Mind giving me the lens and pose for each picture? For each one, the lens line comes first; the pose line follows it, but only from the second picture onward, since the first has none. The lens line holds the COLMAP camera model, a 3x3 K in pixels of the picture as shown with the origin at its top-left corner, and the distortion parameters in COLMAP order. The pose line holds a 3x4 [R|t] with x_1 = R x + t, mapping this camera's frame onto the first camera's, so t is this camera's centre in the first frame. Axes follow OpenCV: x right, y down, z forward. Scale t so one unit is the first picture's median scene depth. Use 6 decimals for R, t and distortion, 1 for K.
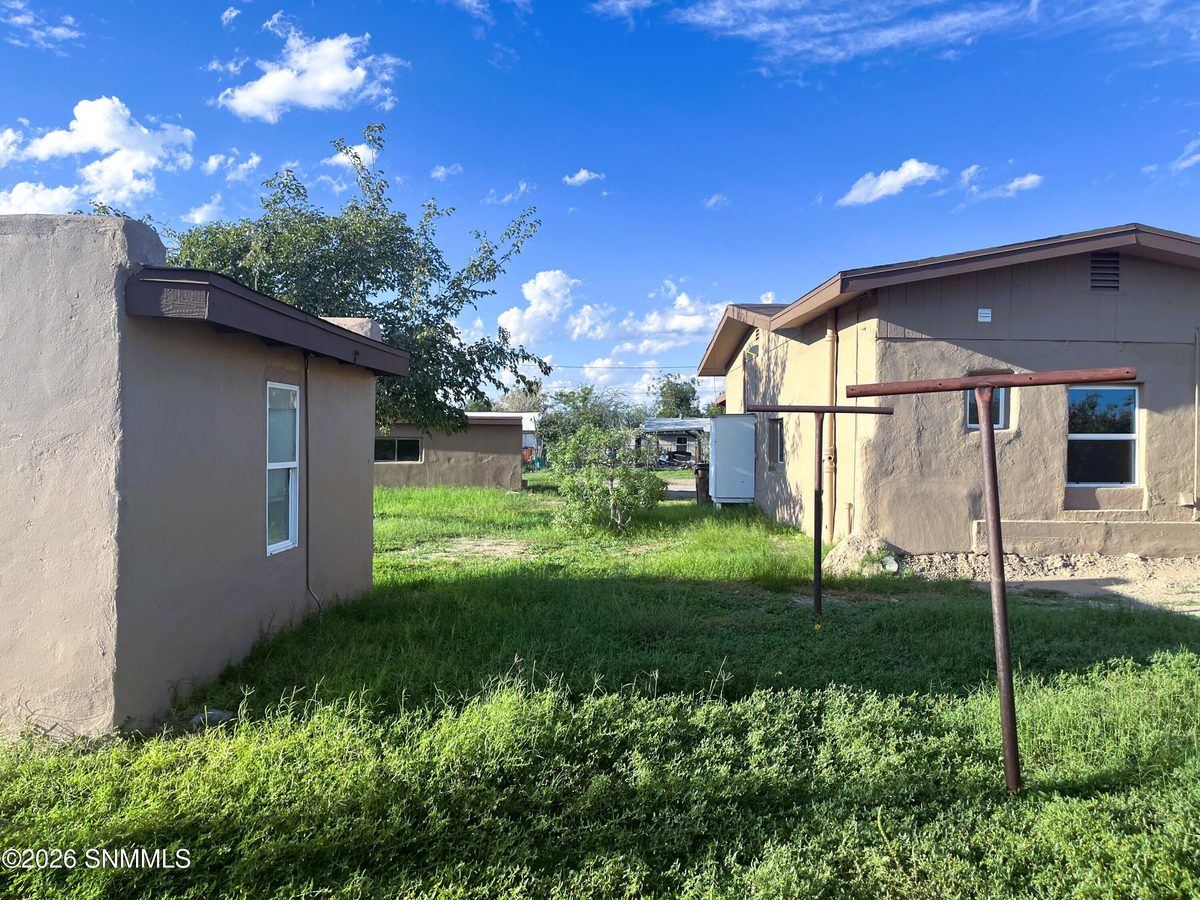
lens RADIAL K [[897.8, 0, 566.9], [0, 897.8, 440.6], [0, 0, 1]] dist [0.001672, 0.009490]
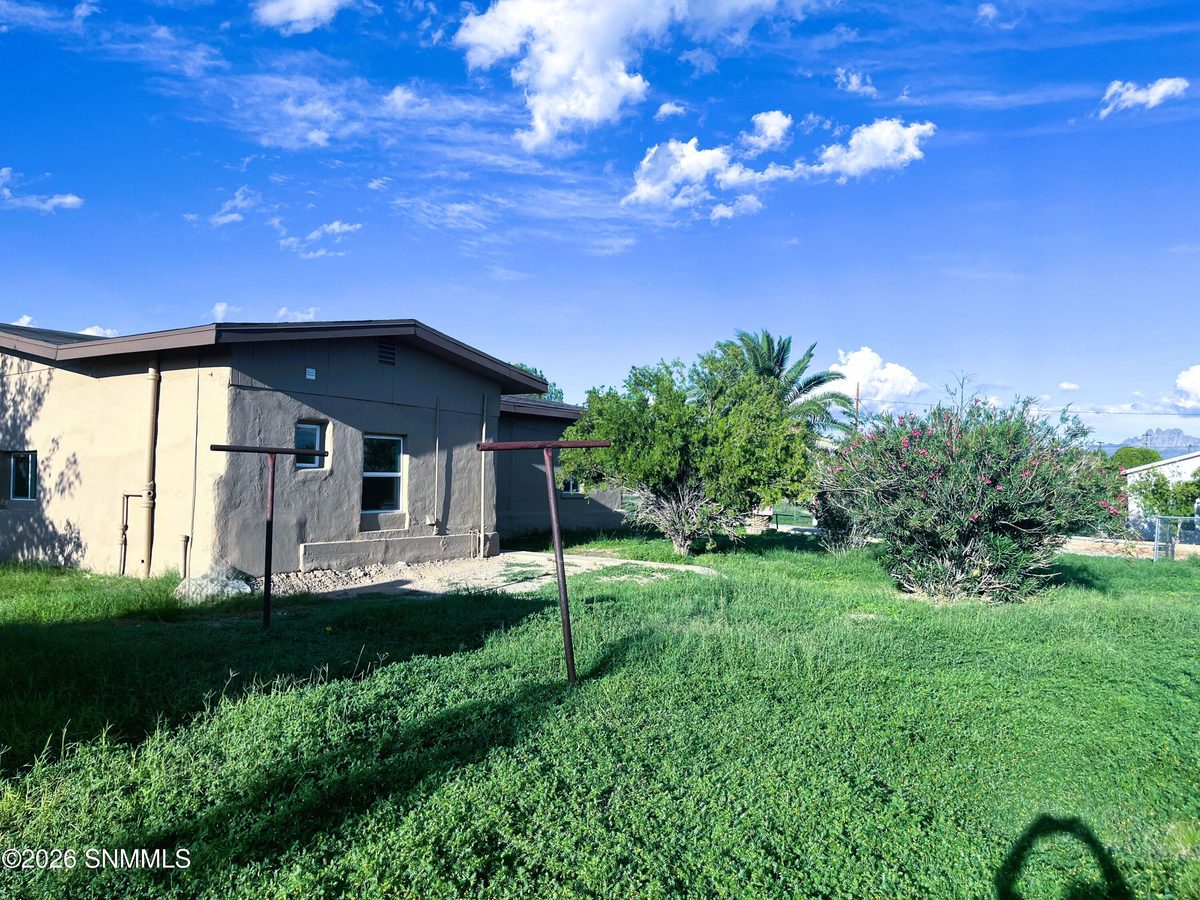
lens RADIAL K [[897.8, 0, 606.0], [0, 897.8, 453.3], [0, 0, 1]] dist [0.001672, 0.009490]
pose [[0.560514, 0.025468, 0.827753, -0.310846], [-0.005488, 0.999619, -0.027040, -0.001741], [-0.828127, 0.010613, 0.560440, -0.007018]]
